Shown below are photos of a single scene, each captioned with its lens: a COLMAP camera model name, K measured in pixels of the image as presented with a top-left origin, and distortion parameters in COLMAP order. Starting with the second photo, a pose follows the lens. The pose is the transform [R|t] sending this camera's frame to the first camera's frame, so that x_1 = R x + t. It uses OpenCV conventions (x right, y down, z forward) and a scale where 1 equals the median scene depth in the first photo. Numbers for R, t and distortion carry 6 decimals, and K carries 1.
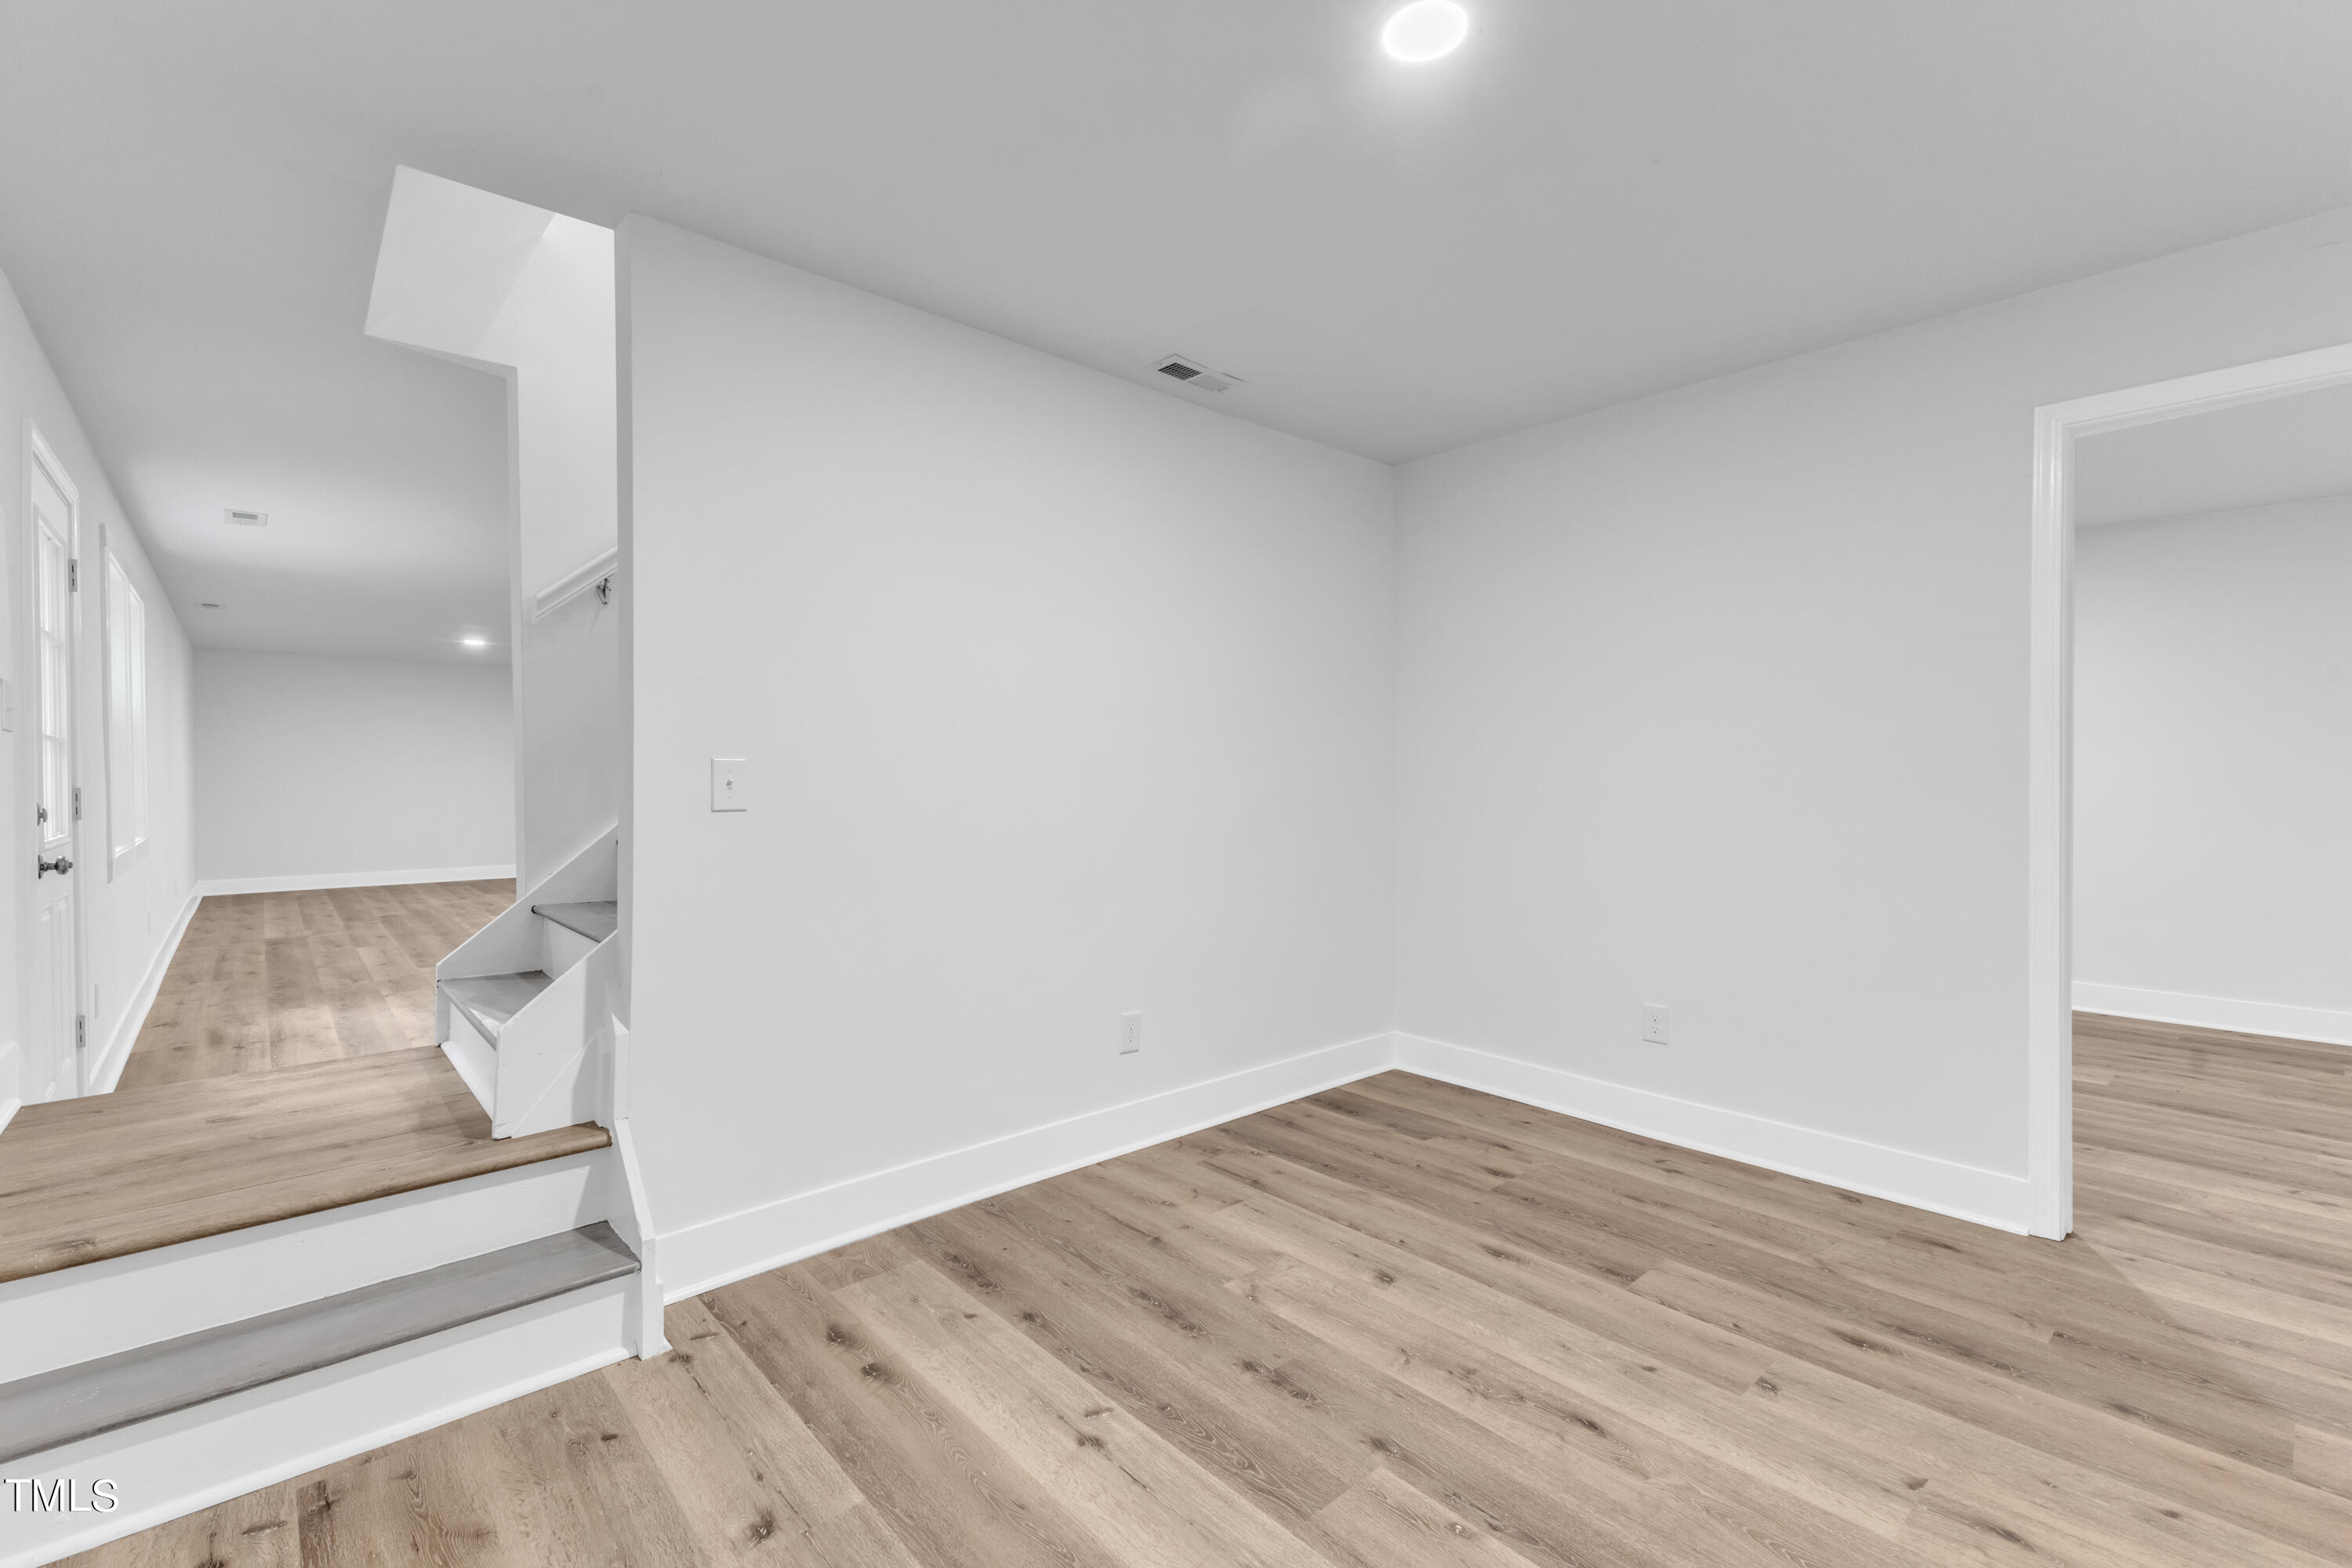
lens RADIAL K [[1028.5, 0, 1179.3], [0, 1028.5, 774.7], [0, 0, 1]] dist [0.003180, 0.000261]
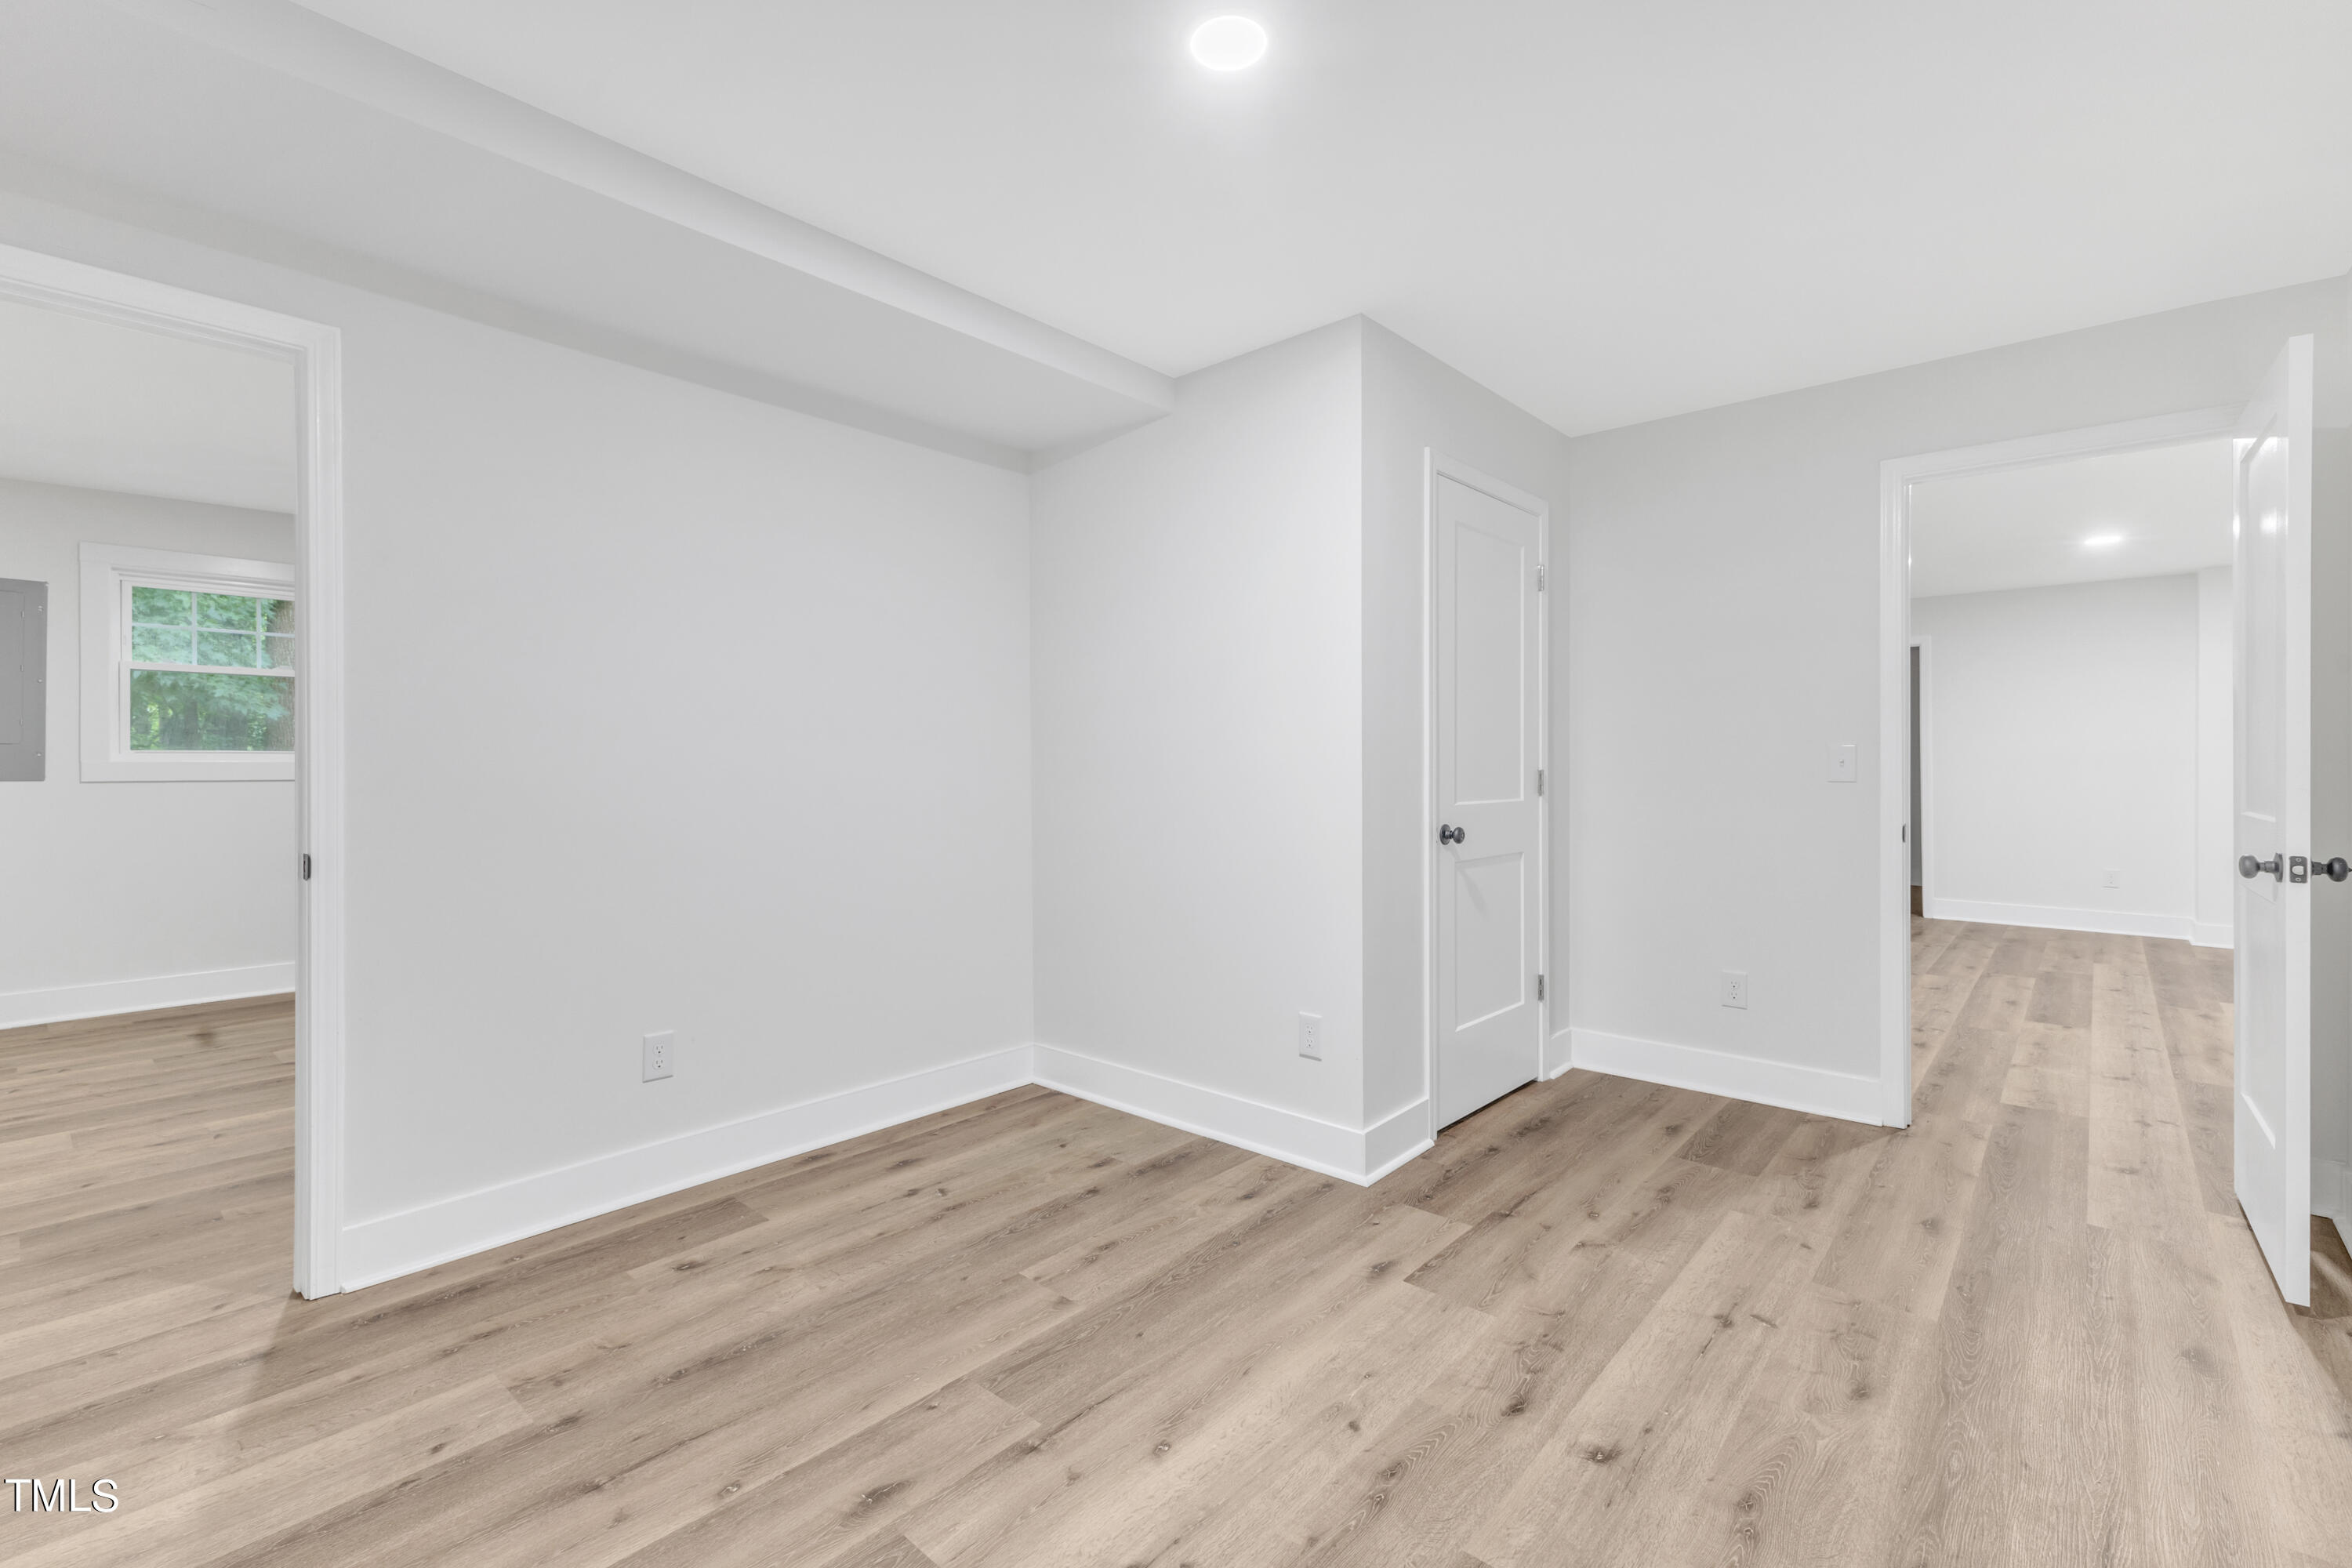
lens RADIAL K [[1034.0, 0, 1171.0], [0, 1034.0, 777.2], [0, 0, 1]] dist [0.011203, -0.000111]
pose [[0.106597, 0.008283, -0.994268, 2.097179], [0.002275, 0.999961, 0.008574, 0.009405], [0.994300, -0.003176, 0.106573, 1.898482]]
